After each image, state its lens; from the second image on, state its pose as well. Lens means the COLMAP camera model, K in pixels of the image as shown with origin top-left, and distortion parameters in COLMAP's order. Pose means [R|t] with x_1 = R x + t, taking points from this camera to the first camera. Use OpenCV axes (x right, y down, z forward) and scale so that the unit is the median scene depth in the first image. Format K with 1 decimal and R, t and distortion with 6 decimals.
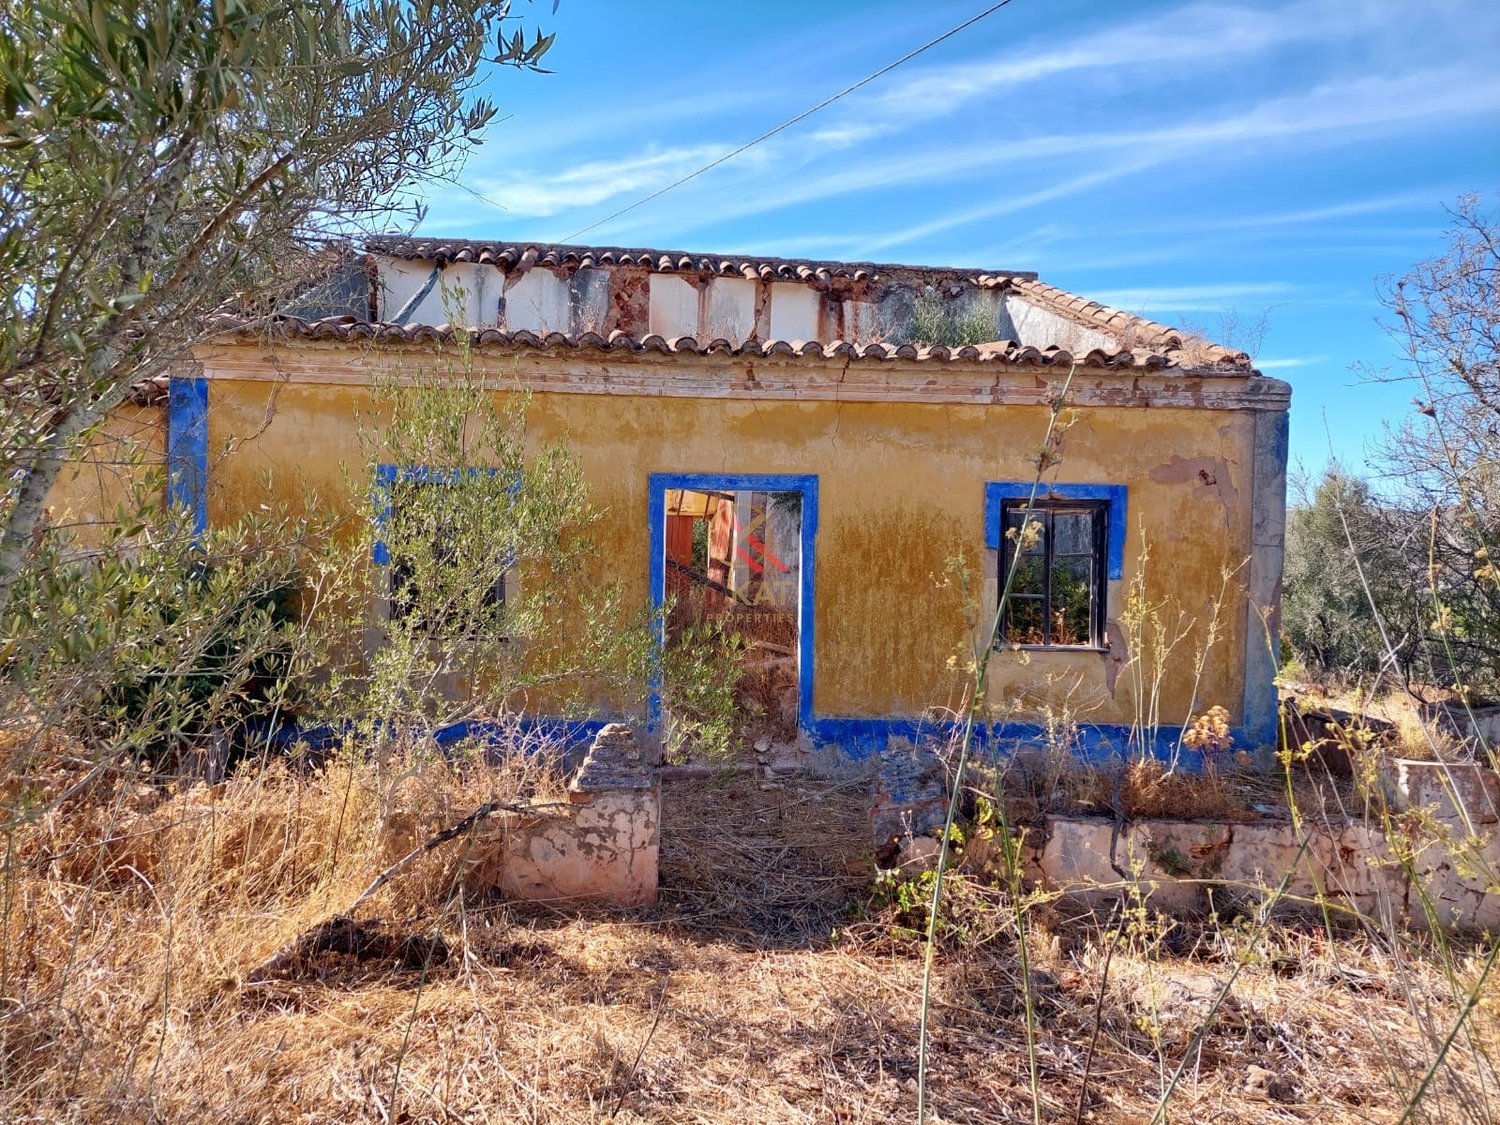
lens RADIAL K [[1087.2, 0, 757.4], [0, 1087.2, 559.1], [0, 0, 1]] dist [0.084708, -0.090350]
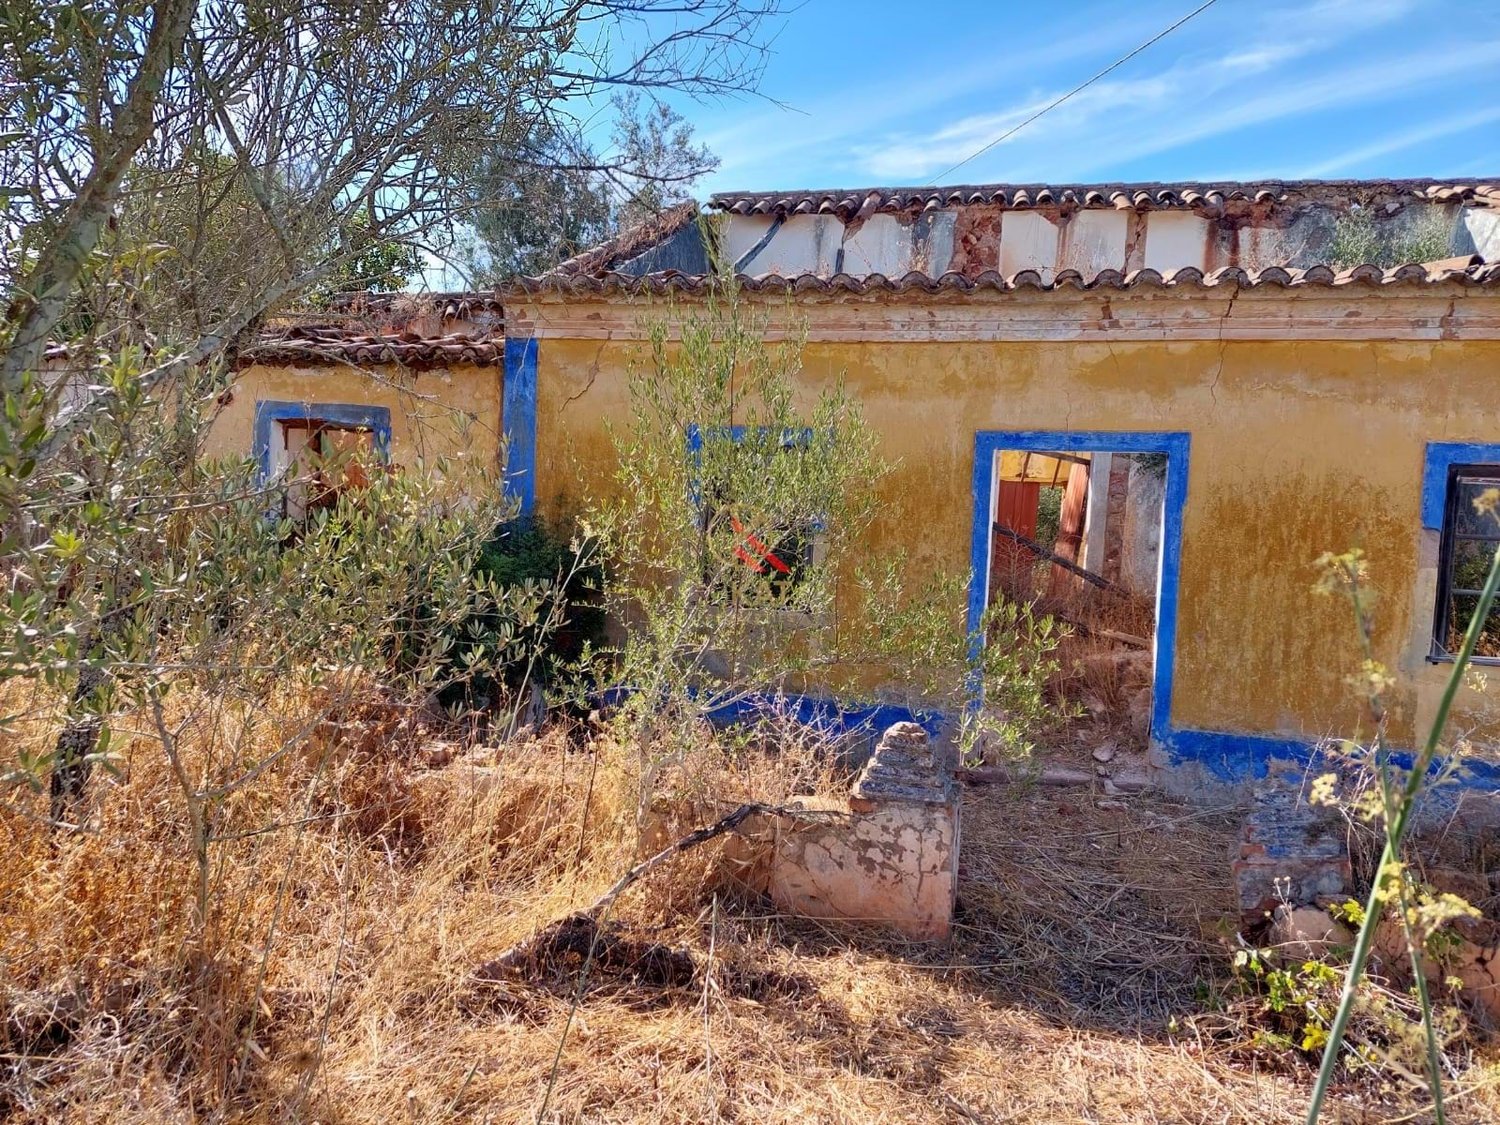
lens RADIAL K [[1086.9, 0, 743.1], [0, 1086.9, 560.6], [0, 0, 1]] dist [0.074348, -0.080528]
pose [[0.941967, 0.039729, -0.333346, 0.019617], [-0.029267, 0.998910, 0.036351, -0.001859], [0.334427, -0.024486, 0.942103, 0.111108]]
